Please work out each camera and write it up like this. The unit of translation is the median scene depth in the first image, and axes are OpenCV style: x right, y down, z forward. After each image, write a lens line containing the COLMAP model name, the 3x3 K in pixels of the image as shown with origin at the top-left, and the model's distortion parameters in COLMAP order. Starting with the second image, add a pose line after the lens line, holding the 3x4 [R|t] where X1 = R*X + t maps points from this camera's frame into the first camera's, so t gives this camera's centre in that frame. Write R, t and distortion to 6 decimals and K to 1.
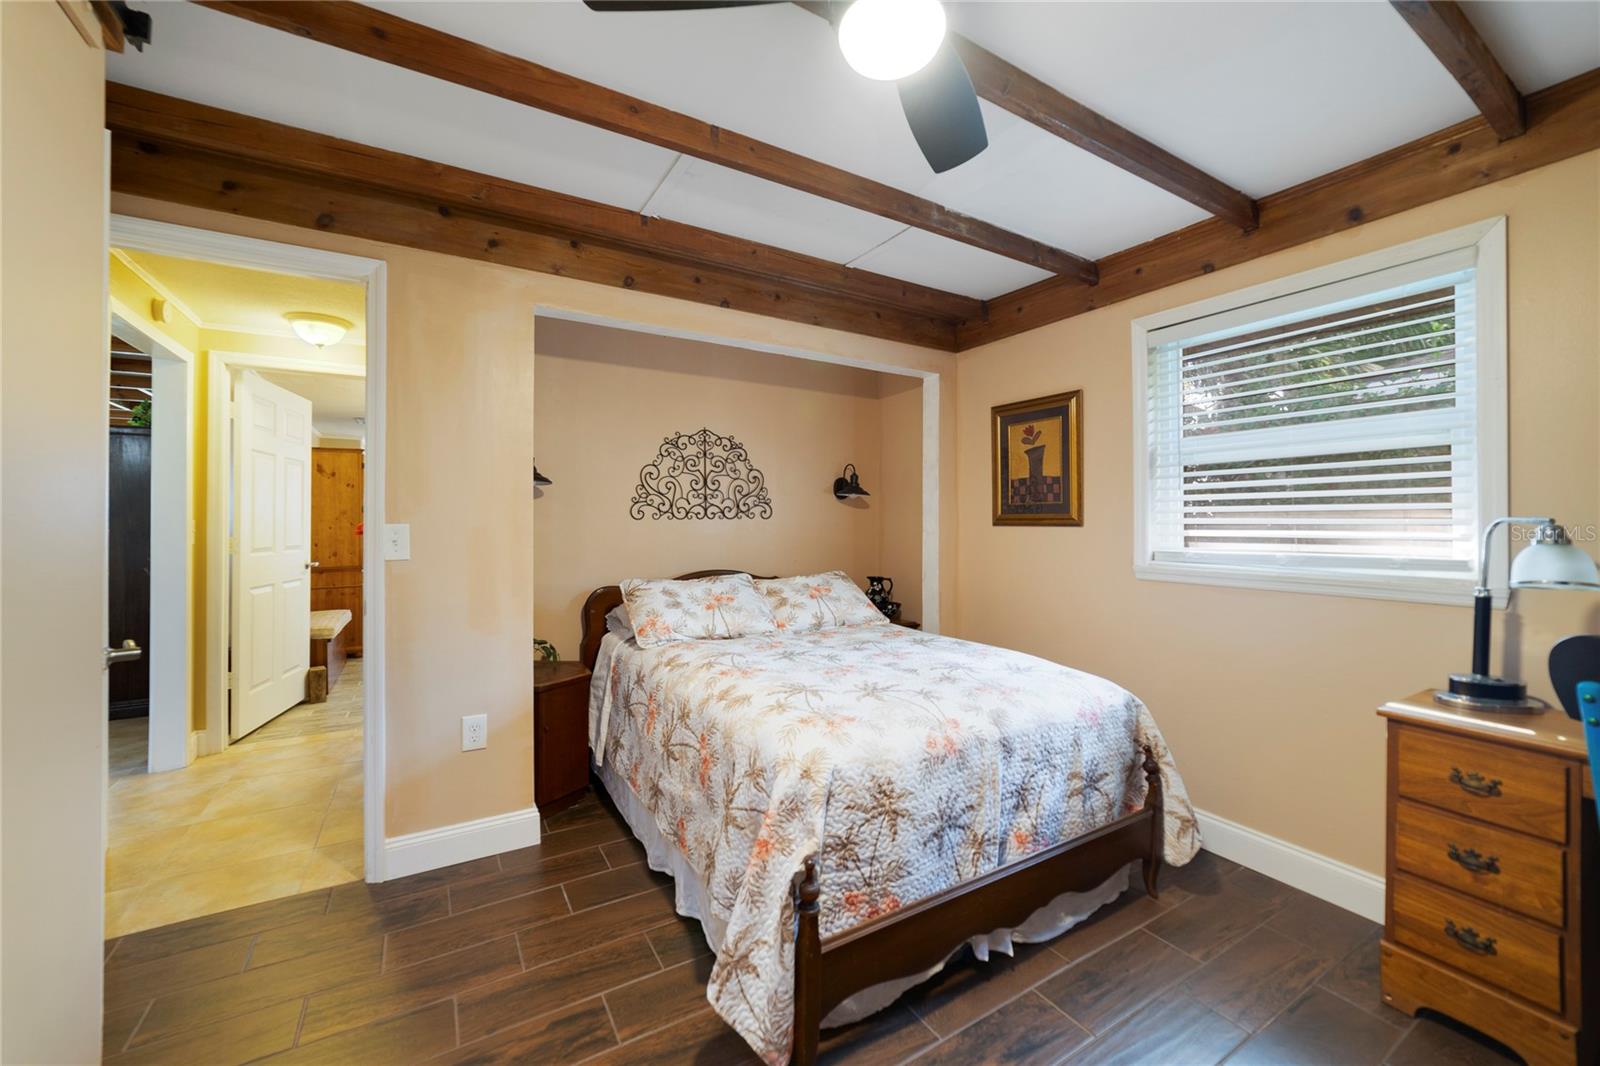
lens RADIAL K [[619.9, 0, 784.5], [0, 619.9, 520.9], [0, 0, 1]] dist [-0.013233, 0.005388]
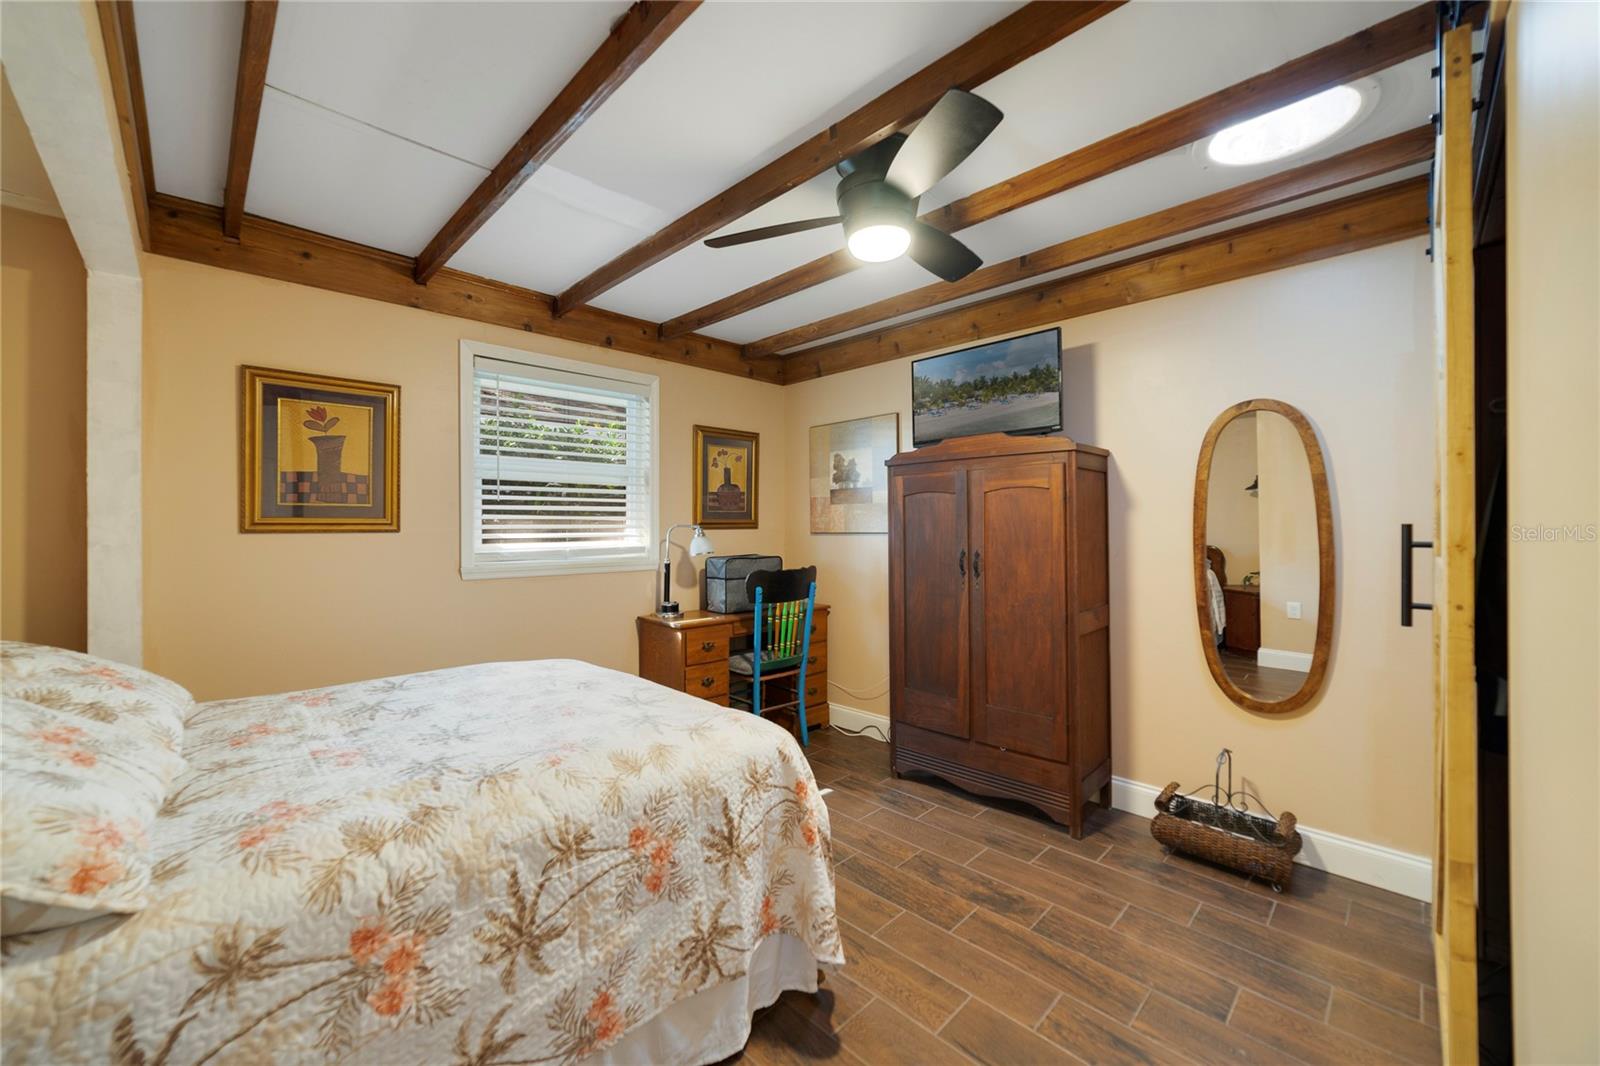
lens RADIAL K [[619.9, 0, 784.5], [0, 619.9, 520.9], [0, 0, 1]] dist [-0.013233, 0.005388]
pose [[-0.236530, 0.009109, 0.971582, -0.607605], [0.001061, 0.999958, -0.009116, 0.000882], [-0.971624, -0.001125, -0.236529, 0.710356]]
